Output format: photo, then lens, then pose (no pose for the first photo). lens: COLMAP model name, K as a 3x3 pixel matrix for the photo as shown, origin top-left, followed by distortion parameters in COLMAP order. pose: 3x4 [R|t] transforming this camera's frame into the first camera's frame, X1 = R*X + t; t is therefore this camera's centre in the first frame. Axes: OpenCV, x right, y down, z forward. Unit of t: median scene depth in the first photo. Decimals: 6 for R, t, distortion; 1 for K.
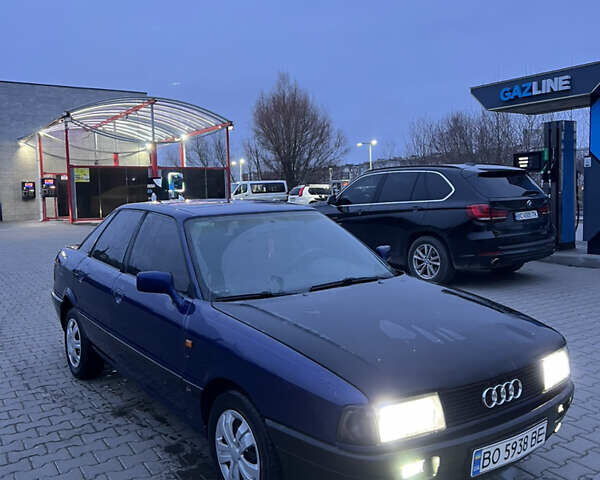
lens RADIAL K [[590.0, 0, 298.7], [0, 590.0, 247.6], [0, 0, 1]] dist [0.022986, 0.000000]
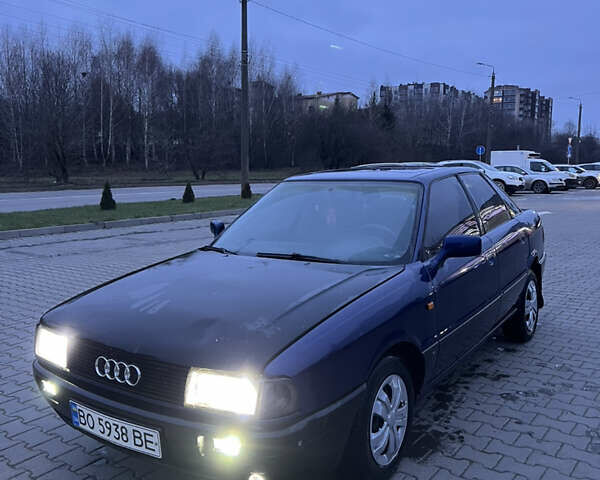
lens RADIAL K [[590.0, 0, 288.7], [0, 590.0, 235.7], [0, 0, 1]] dist [0.022986, 0.000000]
pose [[0.342503, 0.128290, -0.930717, 0.328191], [-0.093950, 0.990345, 0.101936, -0.024368], [0.934808, 0.052527, 0.351249, 0.228262]]
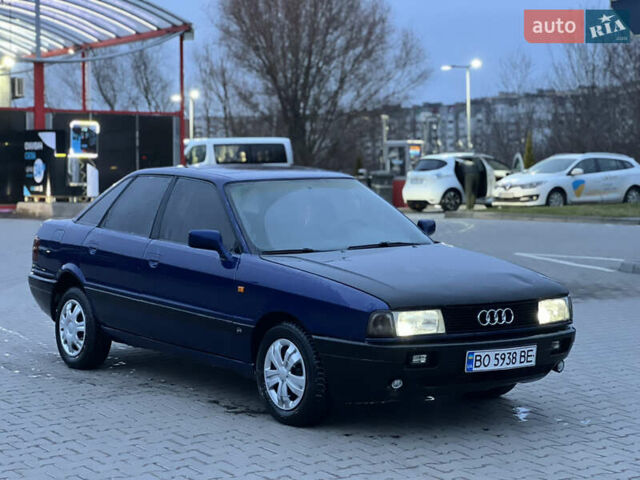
lens RADIAL K [[1423.0, 0, 320.9], [0, 1423.0, 239.0], [0, 0, 1]] dist [-0.000058, 0.000000]
pose [[0.999759, 0.020531, 0.007747, -0.016186], [-0.020186, 0.998907, -0.042161, 0.053665], [-0.008604, 0.041994, 0.999081, -0.527283]]
